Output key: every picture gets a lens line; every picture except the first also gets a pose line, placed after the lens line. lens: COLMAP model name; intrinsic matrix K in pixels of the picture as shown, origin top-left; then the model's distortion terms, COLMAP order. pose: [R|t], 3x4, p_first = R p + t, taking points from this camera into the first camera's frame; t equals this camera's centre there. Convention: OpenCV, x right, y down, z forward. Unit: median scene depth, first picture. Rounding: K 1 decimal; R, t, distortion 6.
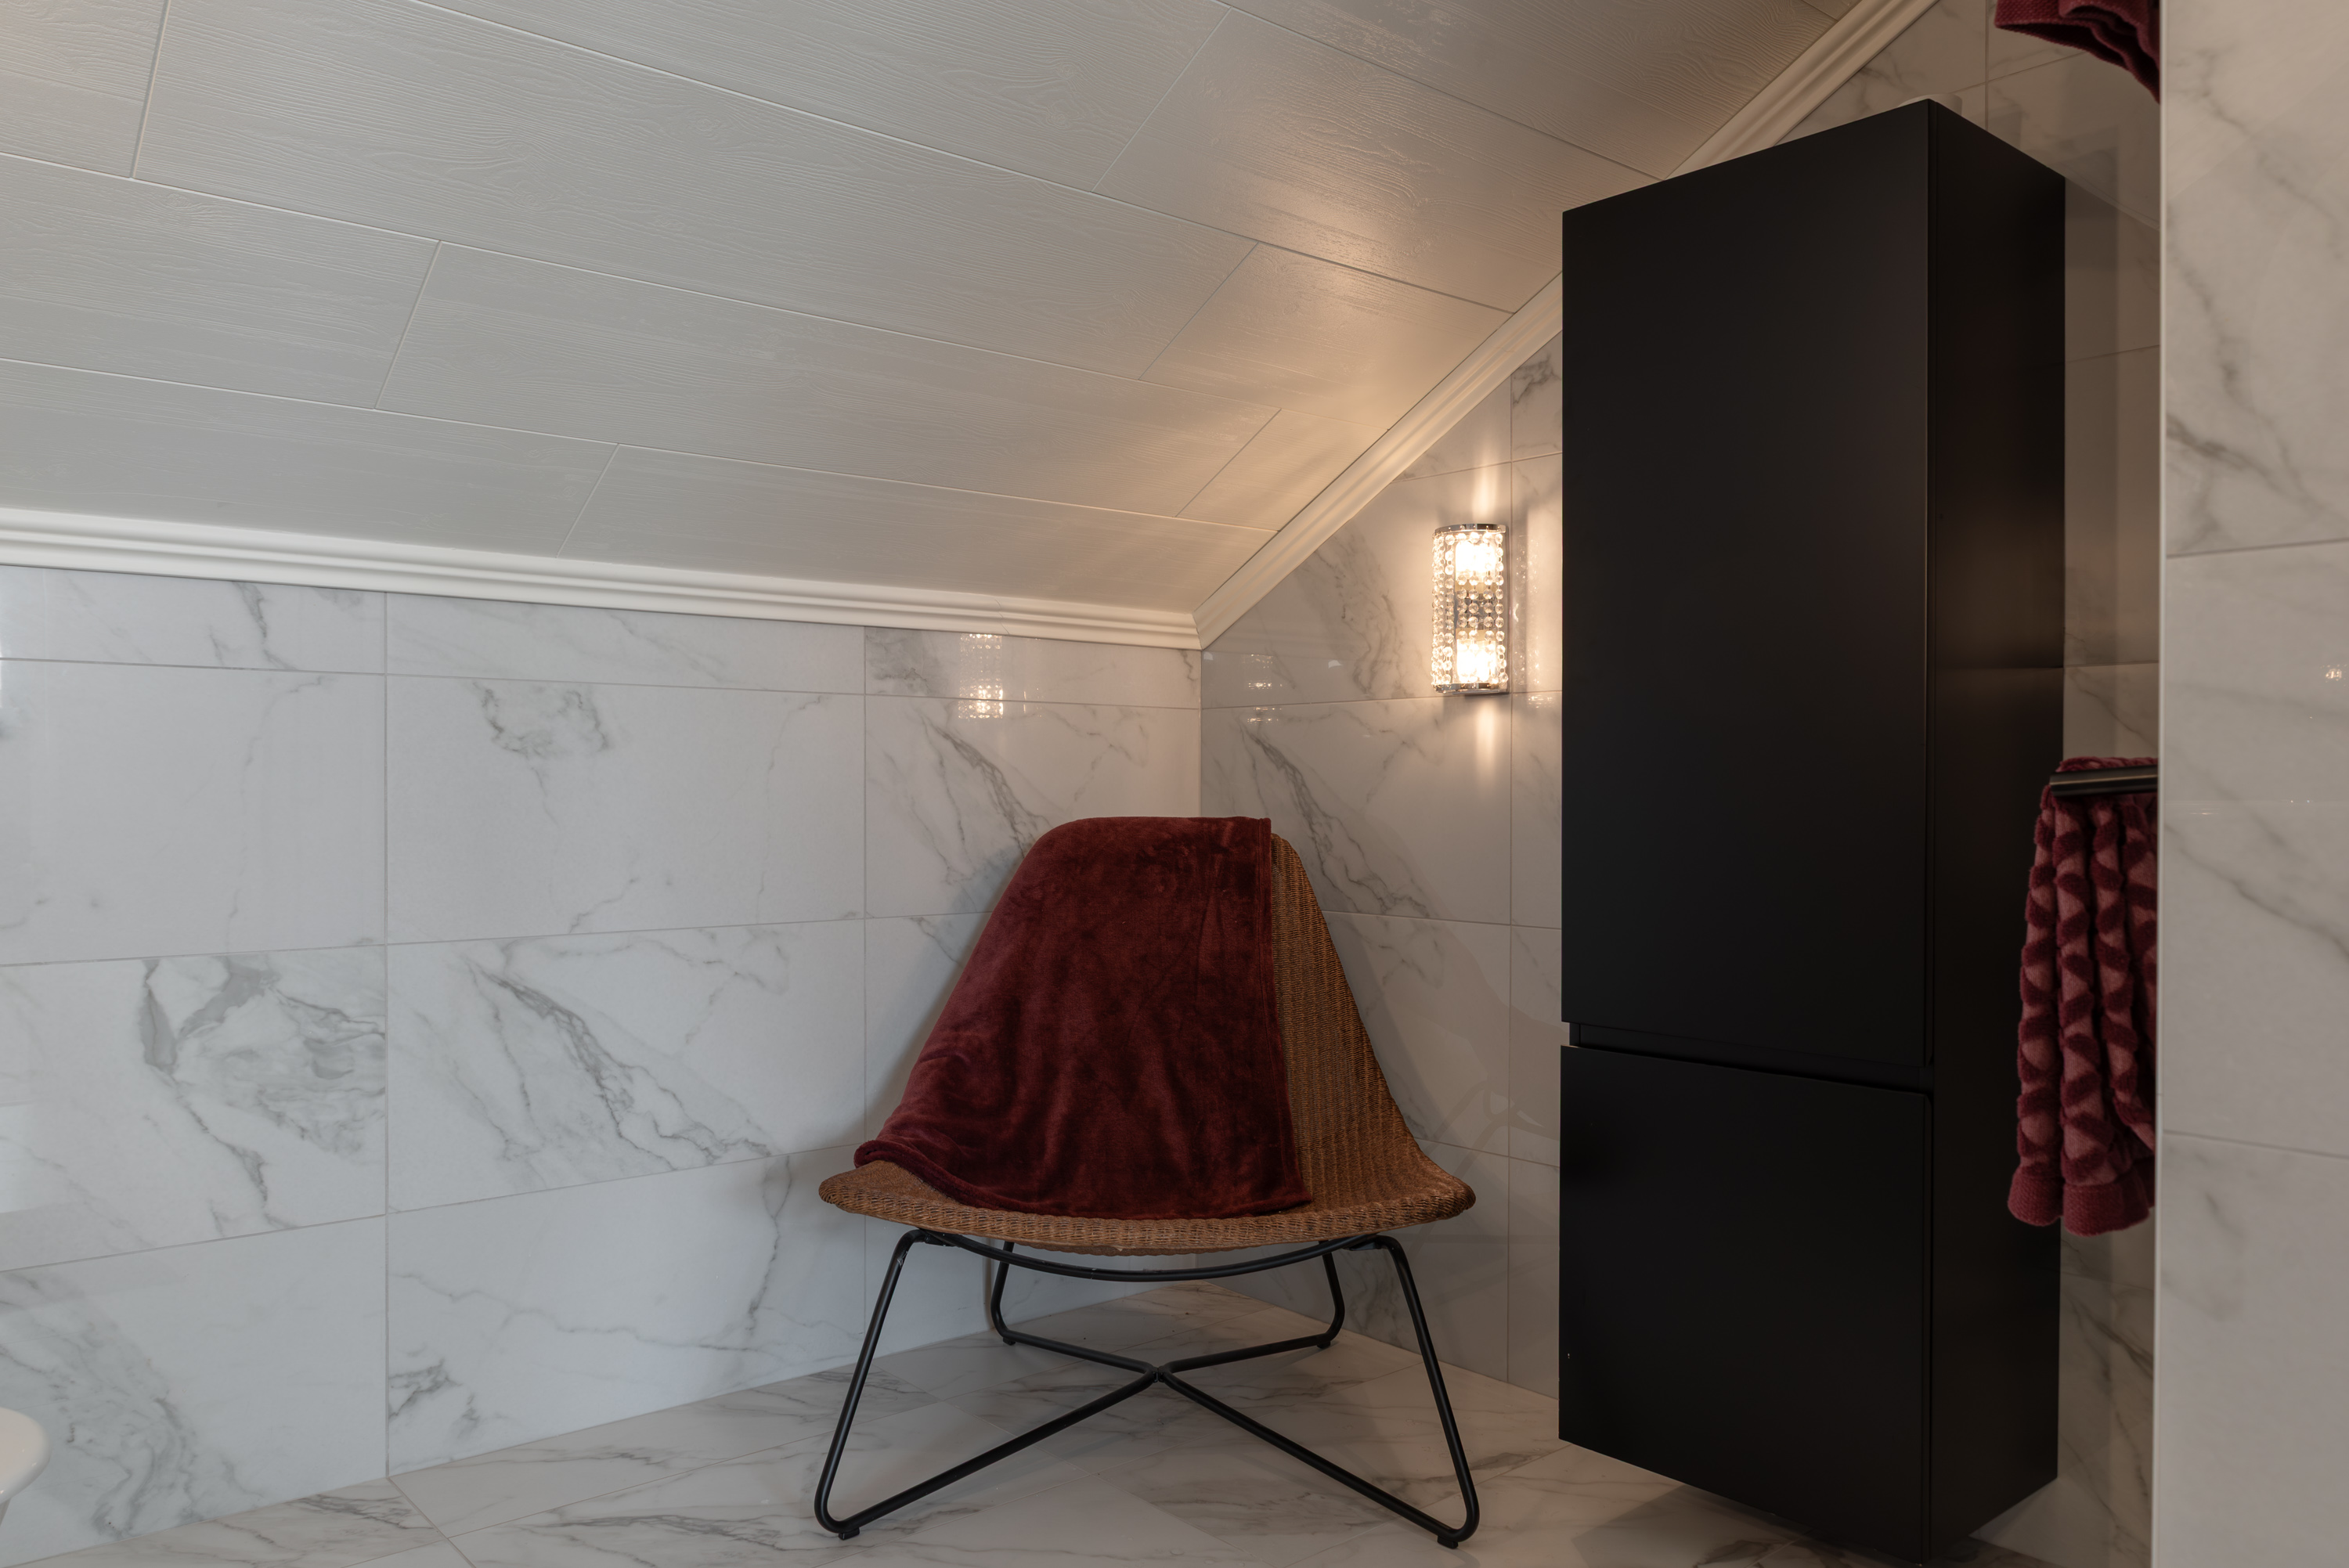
lens RADIAL K [[1691.2, 0, 1175.7], [0, 1691.2, 800.3], [0, 0, 1]] dist [-0.005739, -0.002755]
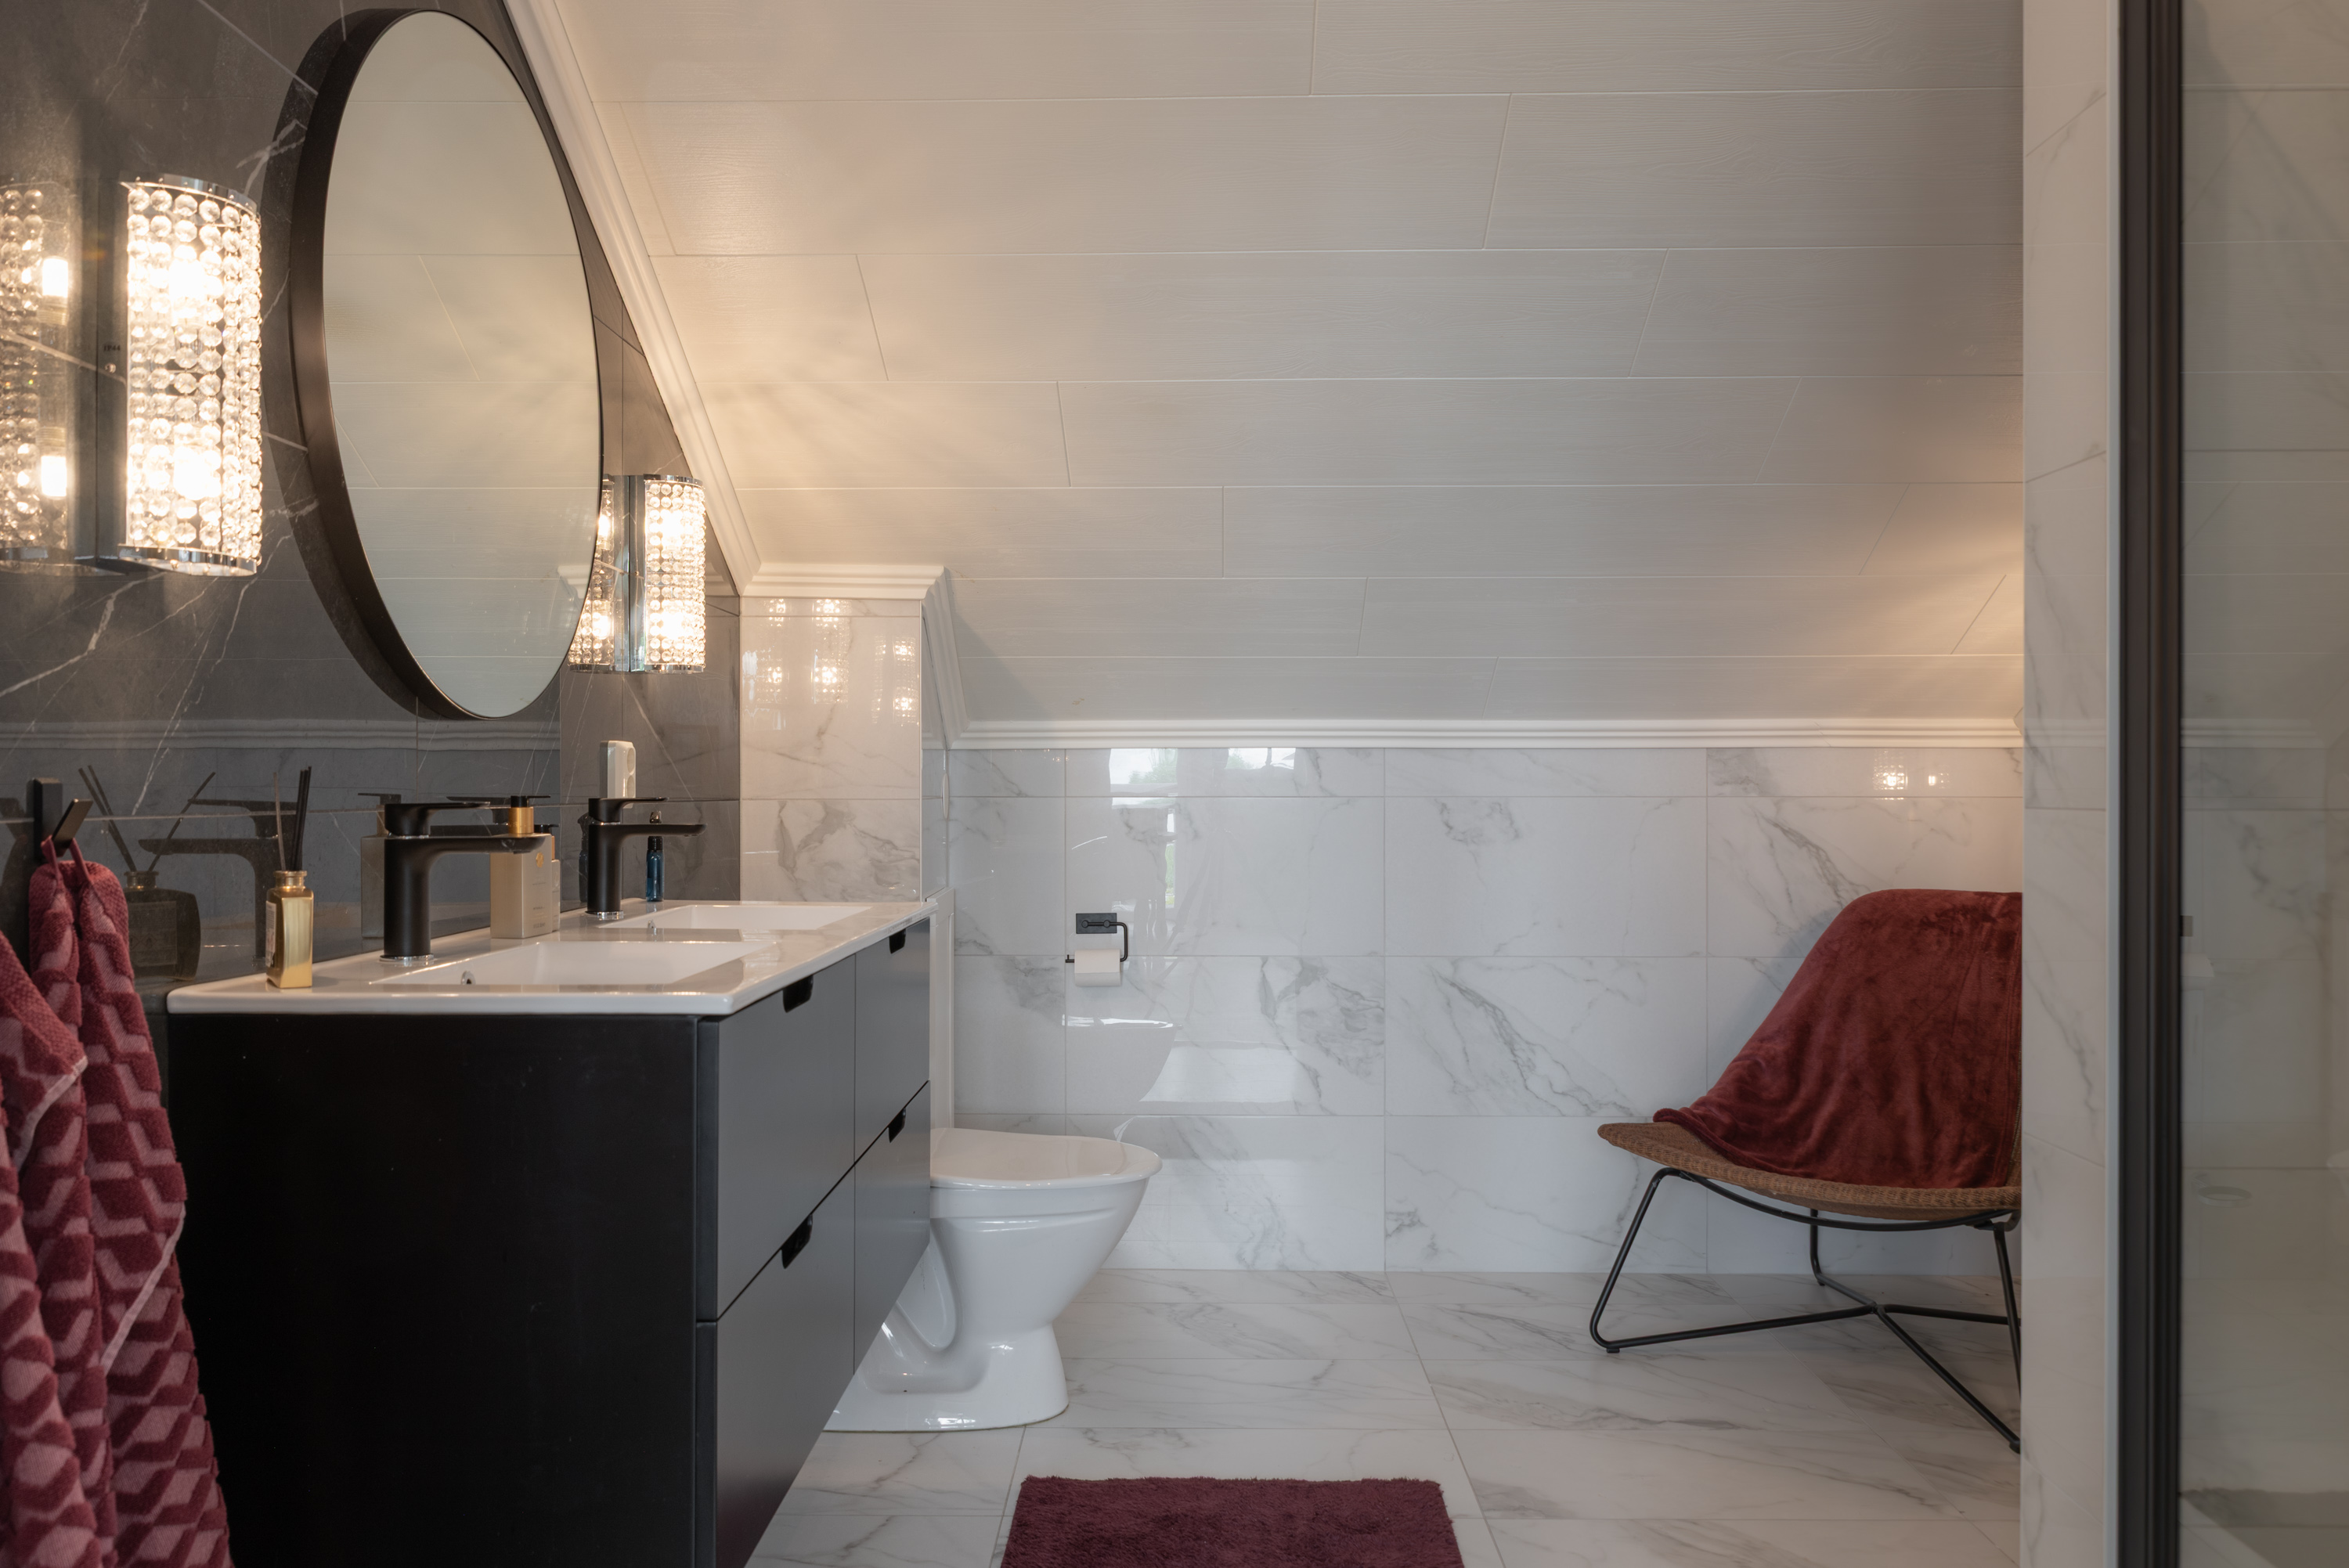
lens RADIAL K [[1884.2, 0, 1177.0], [0, 1884.2, 781.6], [0, 0, 1]] dist [0.000882, -0.002007]
pose [[0.744703, 0.001626, -0.667394, 0.574016], [-0.002798, 0.999996, -0.000686, -0.078858], [0.667390, 0.002379, 0.744705, -0.491676]]
